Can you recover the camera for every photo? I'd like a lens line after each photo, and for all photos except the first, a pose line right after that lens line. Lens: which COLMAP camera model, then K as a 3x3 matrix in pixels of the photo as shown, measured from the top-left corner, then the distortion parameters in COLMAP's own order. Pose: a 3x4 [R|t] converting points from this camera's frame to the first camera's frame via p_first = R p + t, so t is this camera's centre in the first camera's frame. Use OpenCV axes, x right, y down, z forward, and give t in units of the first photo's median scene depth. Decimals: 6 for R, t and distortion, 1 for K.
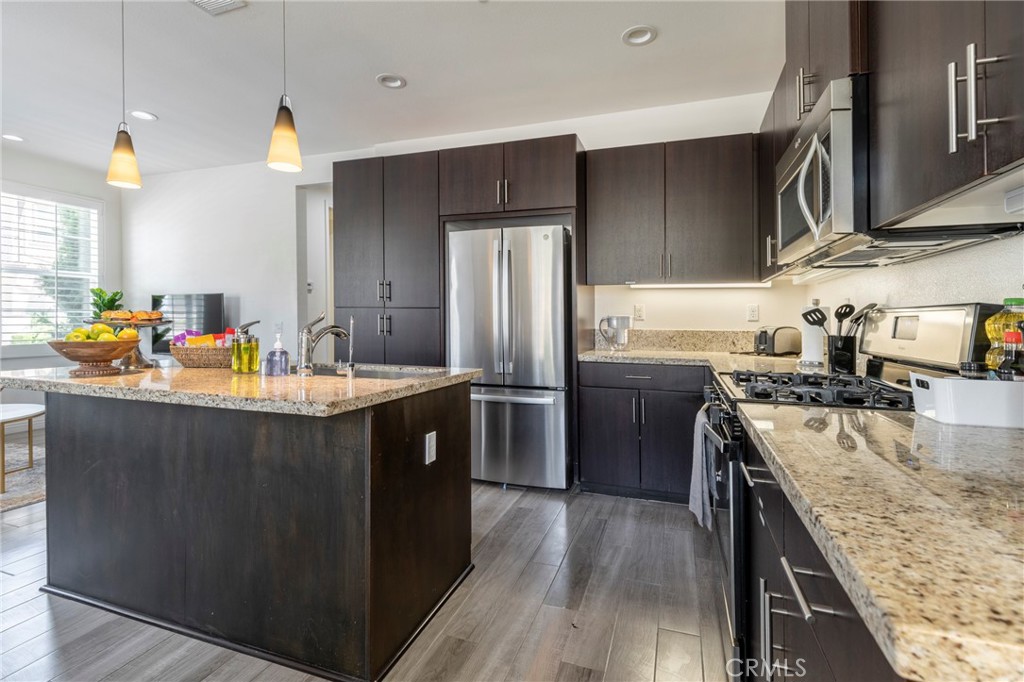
lens RADIAL K [[467.4, 0, 514.2], [0, 467.4, 317.0], [0, 0, 1]] dist [0.008242, 0.000086]
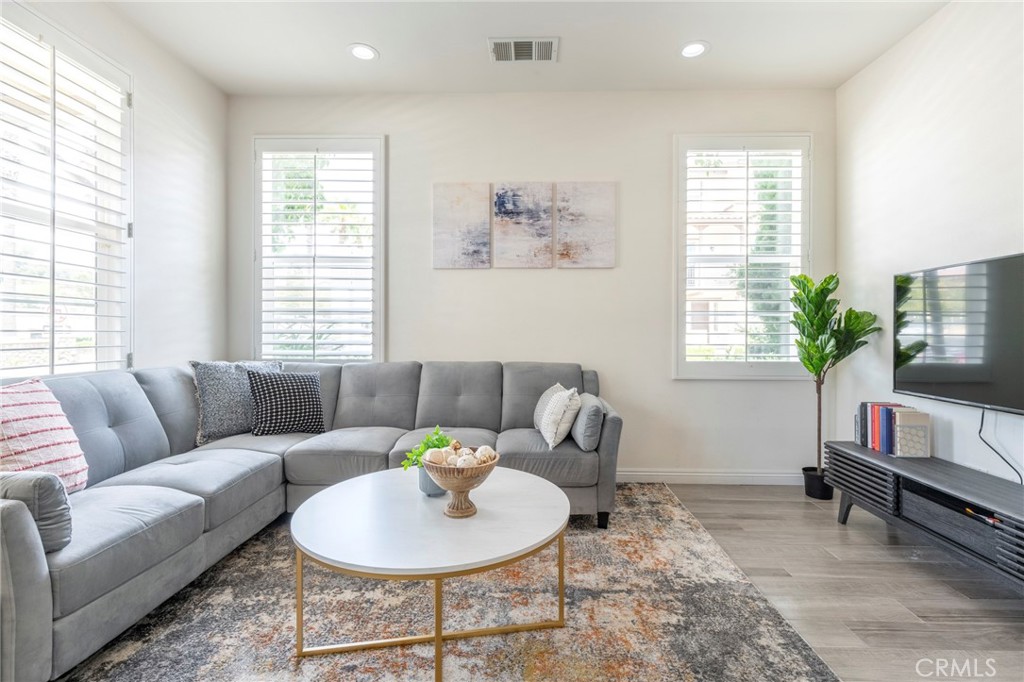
lens RADIAL K [[467.4, 0, 521.4], [0, 467.4, 334.8], [0, 0, 1]] dist [0.008242, 0.000086]
pose [[0.307274, 0.013648, -0.951523, -0.408220], [0.001291, 0.999890, 0.014759, 0.007685], [0.951620, -0.005763, 0.307222, 0.458304]]
